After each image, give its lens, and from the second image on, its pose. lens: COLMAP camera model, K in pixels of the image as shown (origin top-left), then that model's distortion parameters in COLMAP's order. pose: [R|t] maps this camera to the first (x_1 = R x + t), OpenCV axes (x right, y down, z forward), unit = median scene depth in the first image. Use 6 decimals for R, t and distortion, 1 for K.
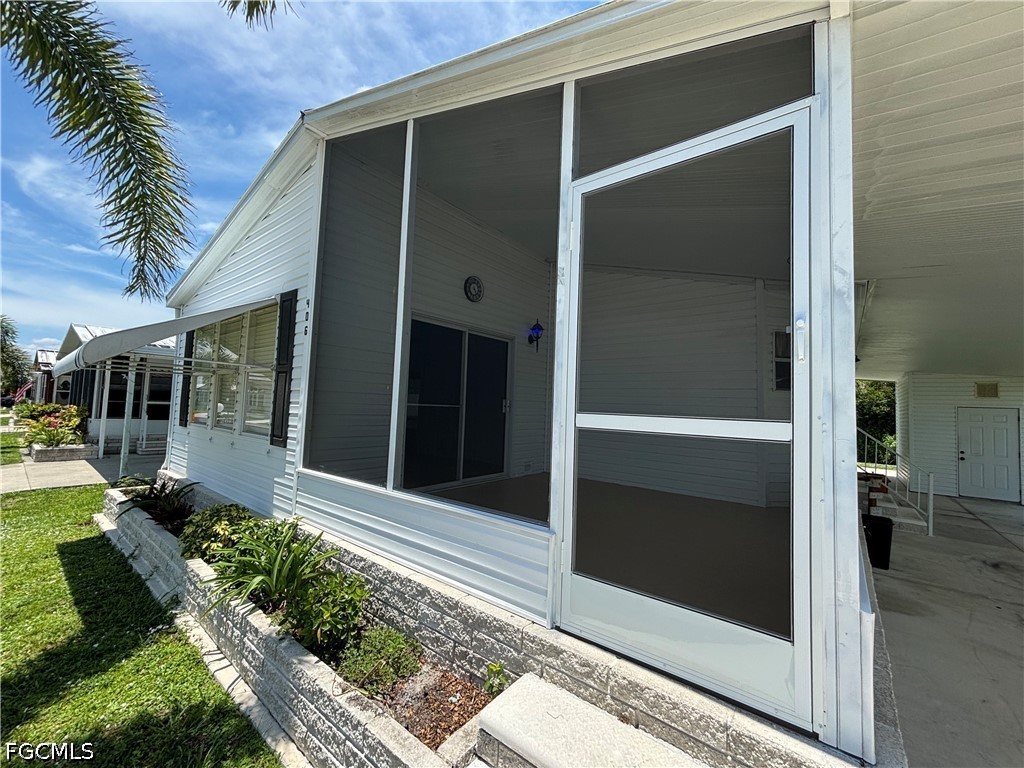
lens RADIAL K [[412.0, 0, 512.0], [0, 412.0, 386.7], [0, 0, 1]] dist [0.000649, 0.000077]
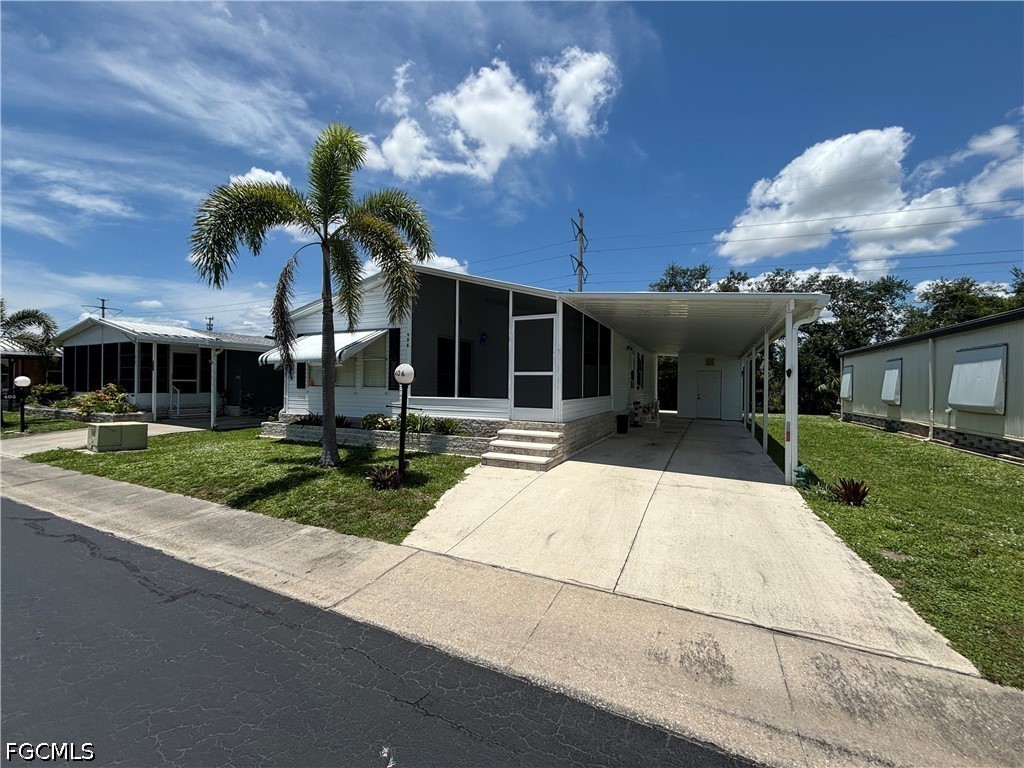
lens RADIAL K [[414.7, 0, 509.6], [0, 414.7, 385.7], [0, 0, 1]] dist [0.000051, -0.000133]
pose [[0.975201, -0.026941, 0.219674, -0.788555], [0.013537, 0.997966, 0.062295, -0.058401], [-0.220906, -0.057776, 0.973582, -3.001819]]
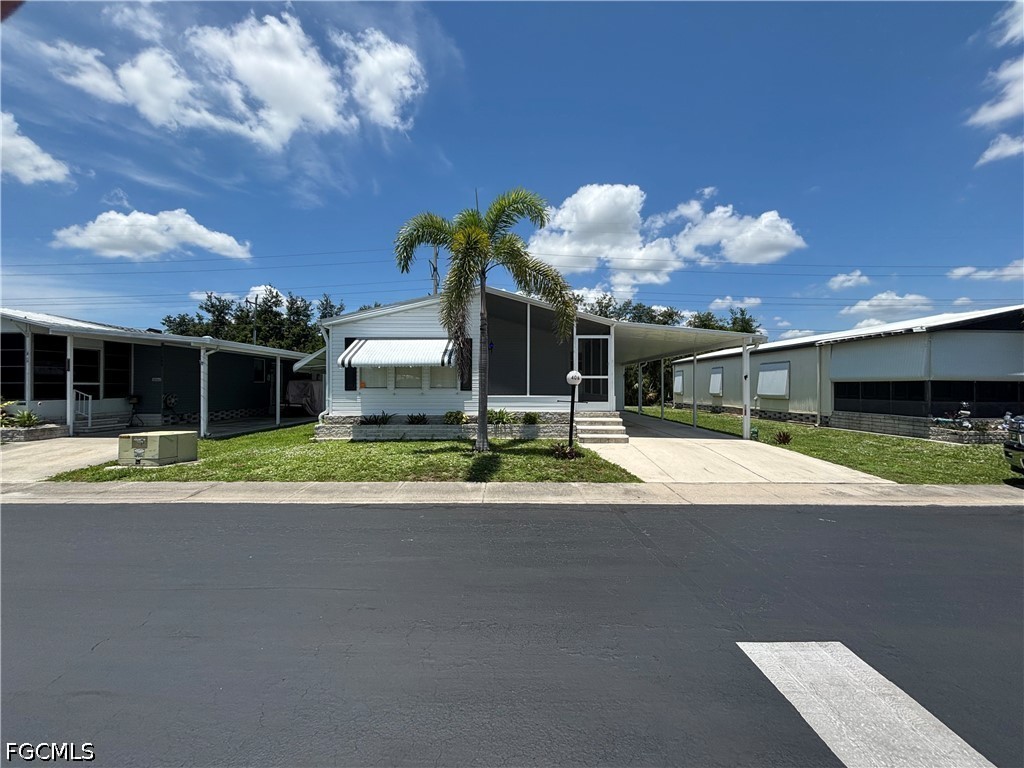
lens RADIAL K [[412.0, 0, 512.0], [0, 412.0, 386.7], [0, 0, 1]] dist [0.000649, 0.000077]
pose [[0.782985, -0.035959, 0.621001, -3.951520], [-0.005611, 0.997879, 0.064857, -0.147279], [-0.622016, -0.054267, 0.781122, -2.824066]]
